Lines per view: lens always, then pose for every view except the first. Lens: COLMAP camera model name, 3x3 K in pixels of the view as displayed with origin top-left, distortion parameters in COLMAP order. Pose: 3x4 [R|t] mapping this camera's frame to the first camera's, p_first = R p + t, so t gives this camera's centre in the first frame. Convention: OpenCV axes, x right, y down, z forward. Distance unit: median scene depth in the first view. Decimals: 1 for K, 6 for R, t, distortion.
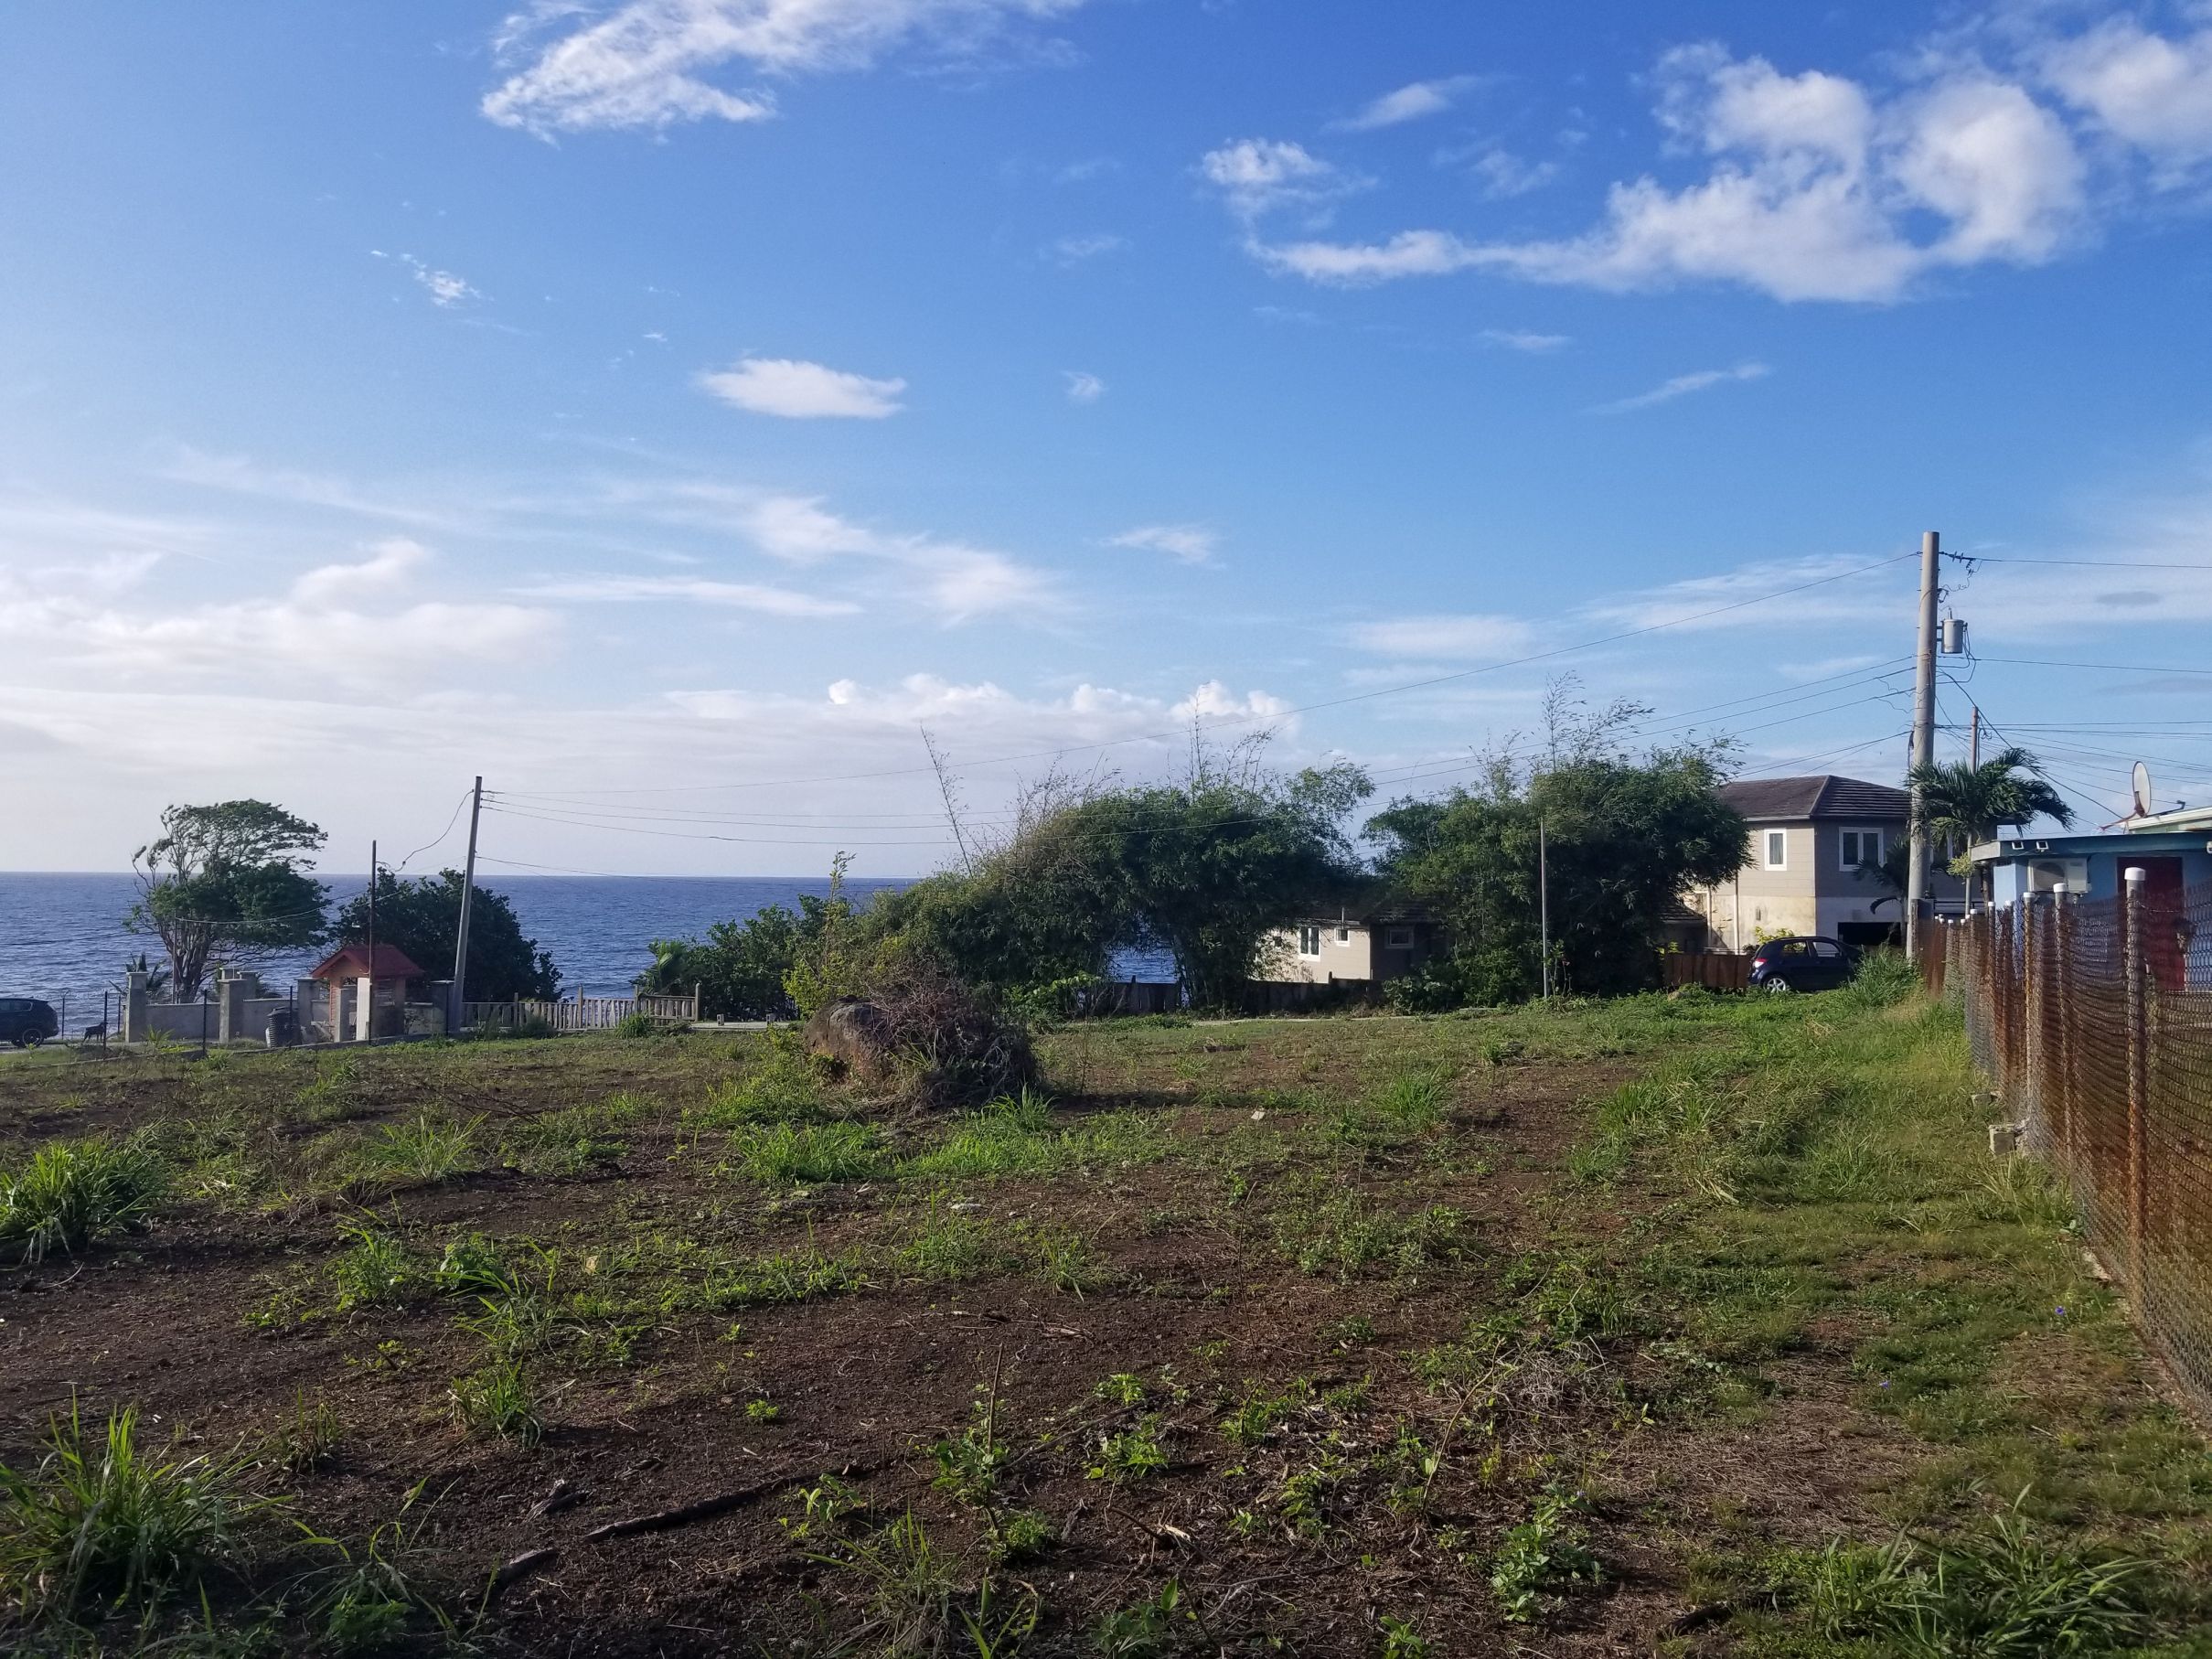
lens RADIAL K [[1757.2, 0, 1074.8], [0, 1757.2, 821.9], [0, 0, 1]] dist [0.008388, -0.048548]
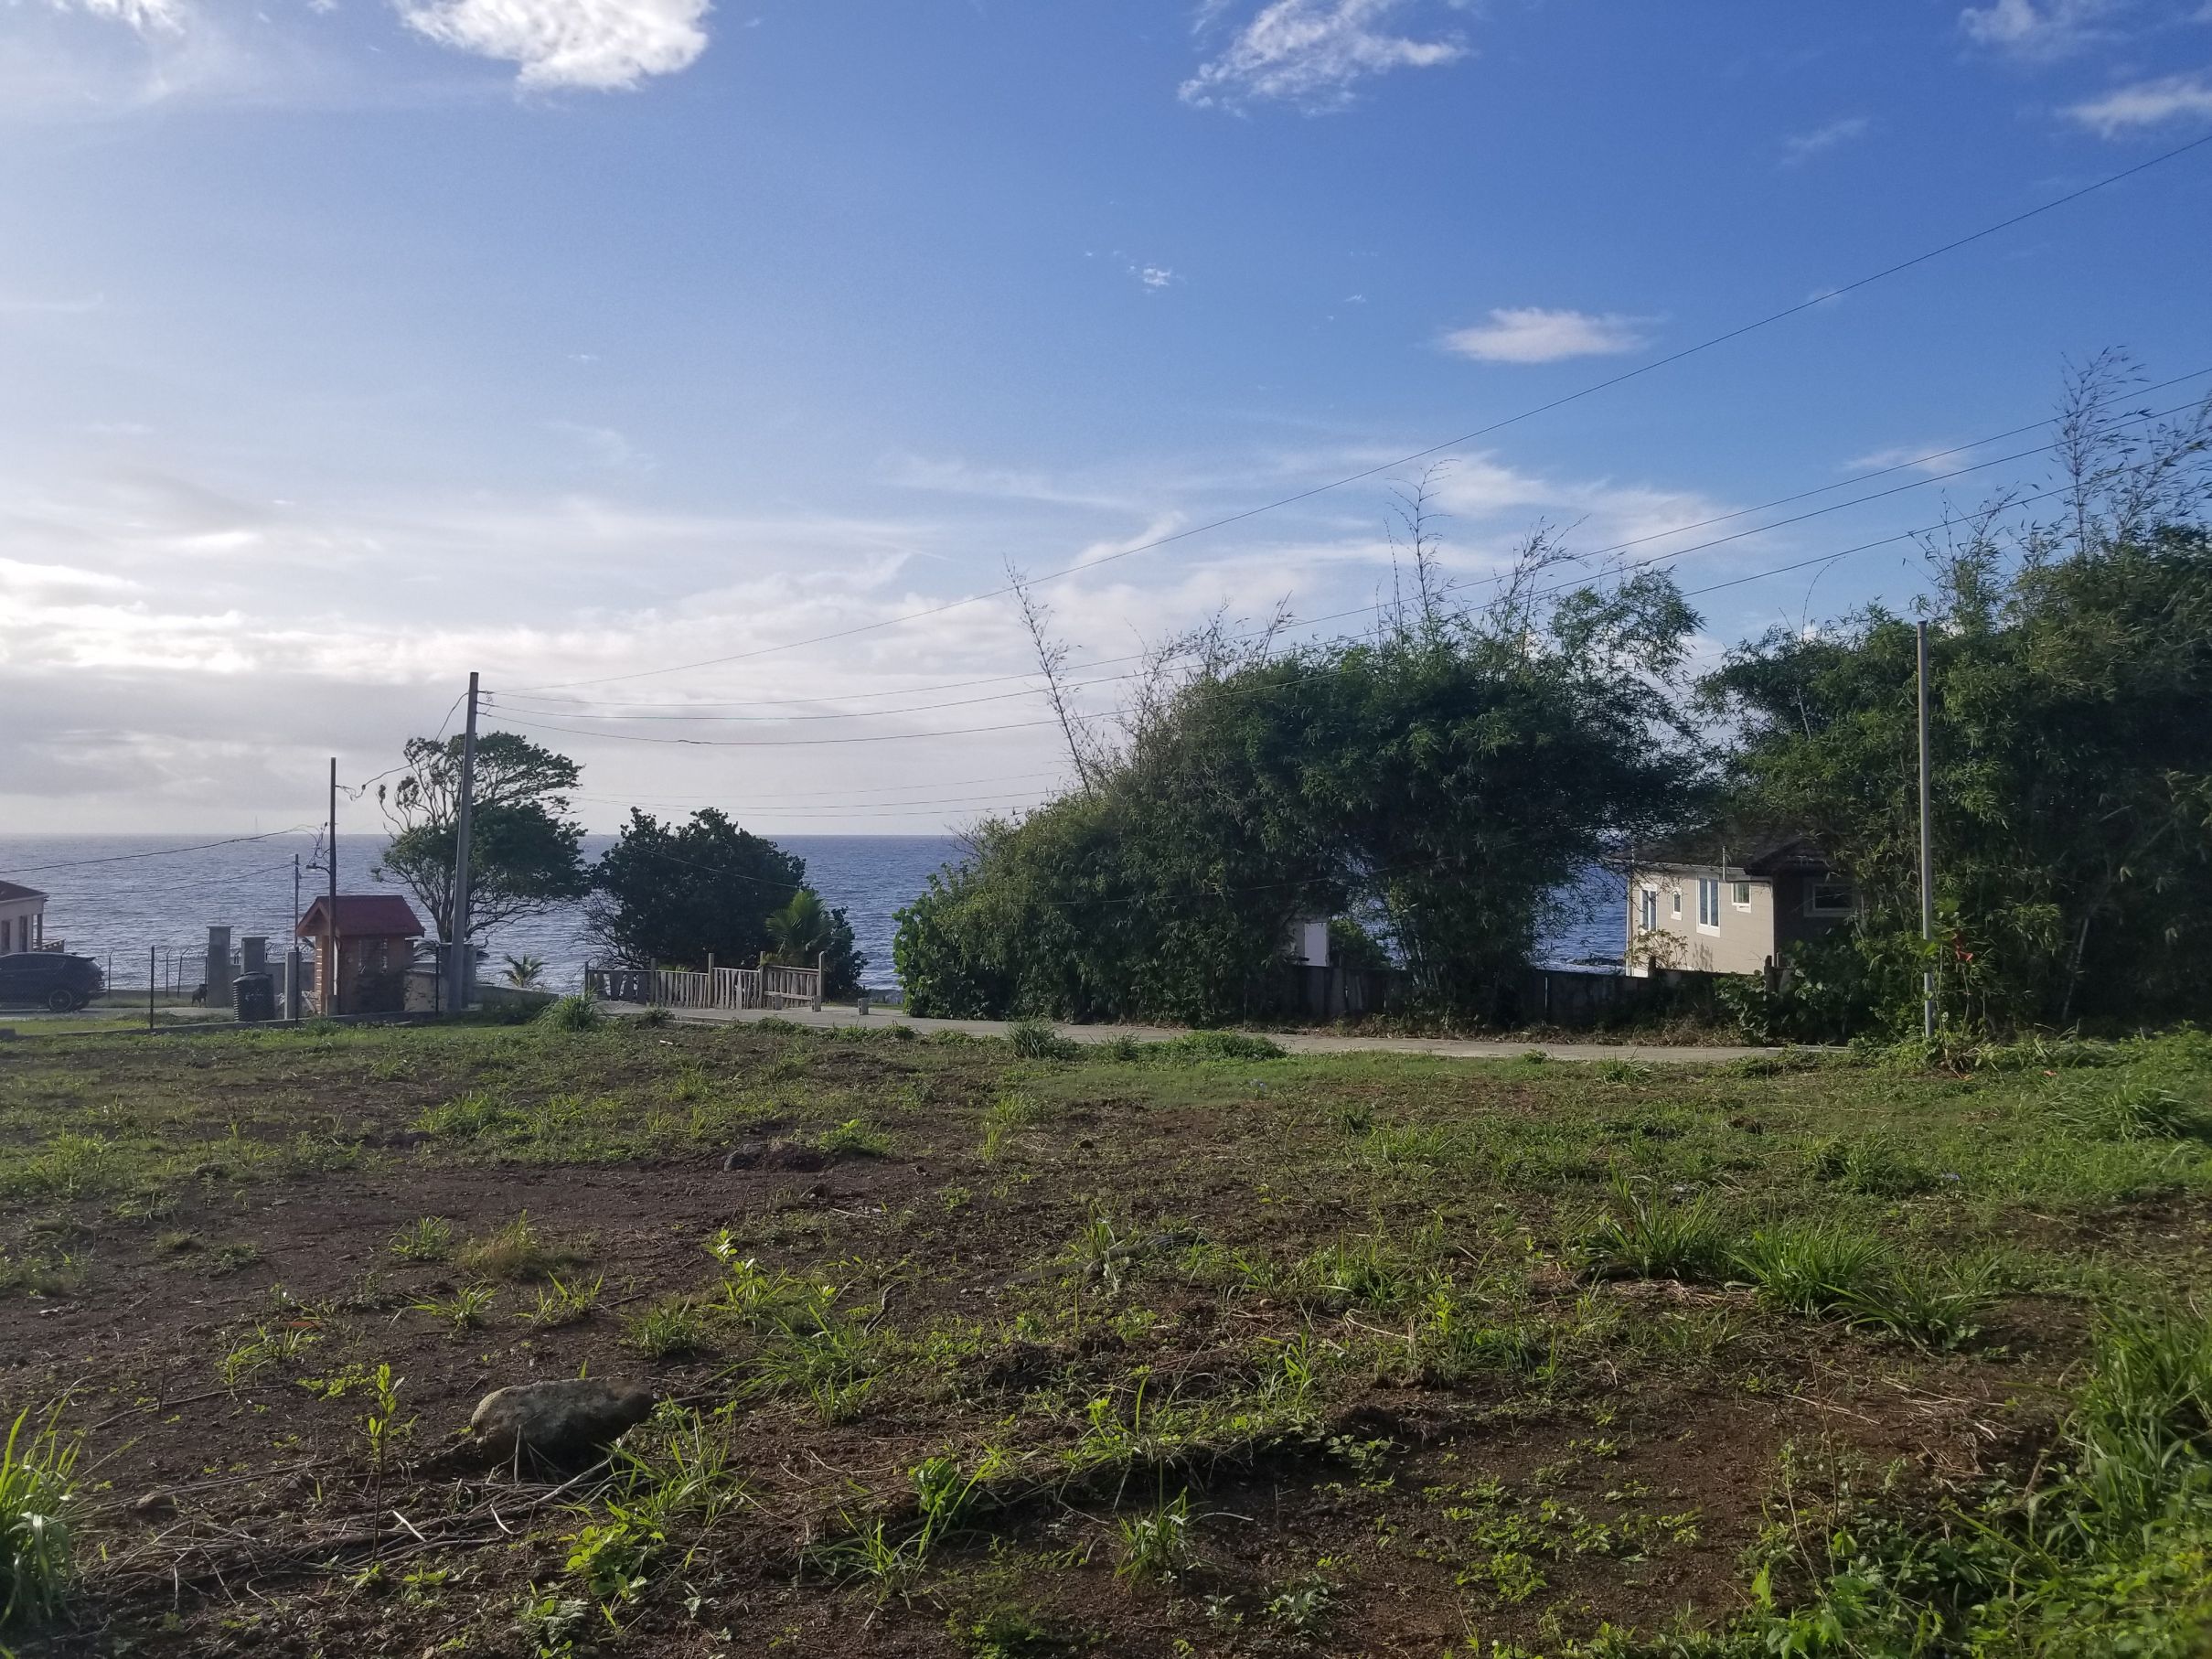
lens RADIAL K [[1731.7, 0, 1105.5], [0, 1731.7, 840.4], [0, 0, 1]] dist [-0.000412, 0.001730]
pose [[0.917806, -0.001394, -0.397027, 0.153419], [0.010790, 0.999712, 0.021432, 0.025712], [0.396883, -0.023955, 0.917556, 0.319320]]
